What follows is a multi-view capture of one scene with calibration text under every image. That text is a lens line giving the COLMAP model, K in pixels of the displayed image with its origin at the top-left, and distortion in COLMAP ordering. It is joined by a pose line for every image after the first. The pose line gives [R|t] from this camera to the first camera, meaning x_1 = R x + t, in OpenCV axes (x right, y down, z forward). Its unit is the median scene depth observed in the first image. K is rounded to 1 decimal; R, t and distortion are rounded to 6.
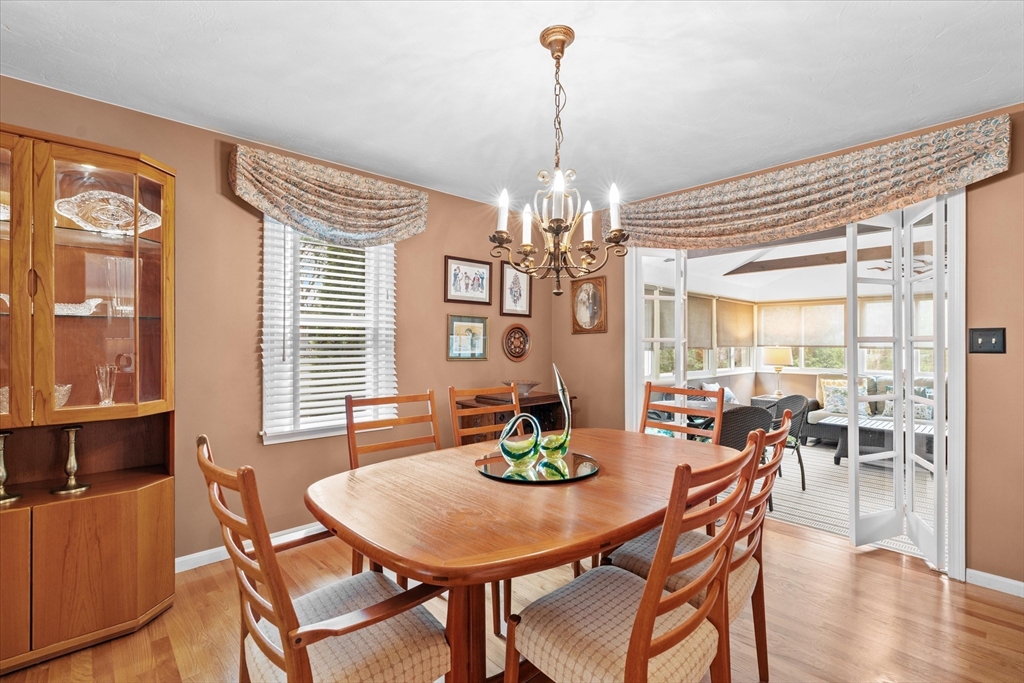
lens RADIAL K [[463.9, 0, 485.3], [0, 463.9, 336.6], [0, 0, 1]] dist [-0.014543, 0.005338]
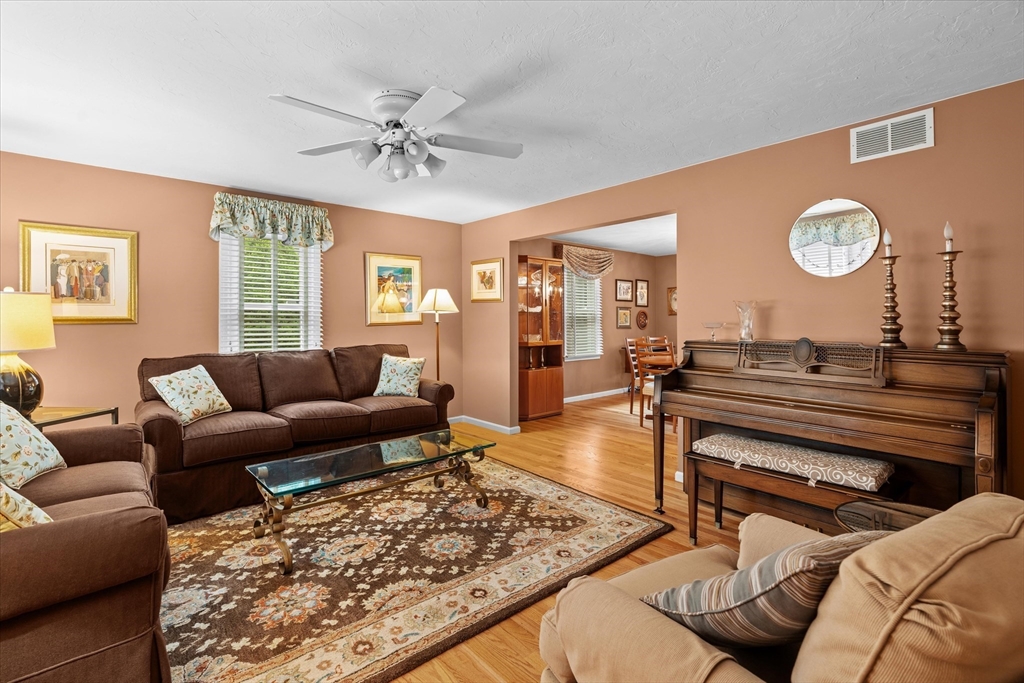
lens RADIAL K [[463.9, 0, 486.6], [0, 463.9, 320.0], [0, 0, 1]] dist [-0.014543, 0.005338]
pose [[0.999288, -0.002980, -0.037602, -0.635506], [0.003534, 0.999886, 0.014668, -0.023039], [0.037554, -0.014791, 0.999185, -1.210666]]
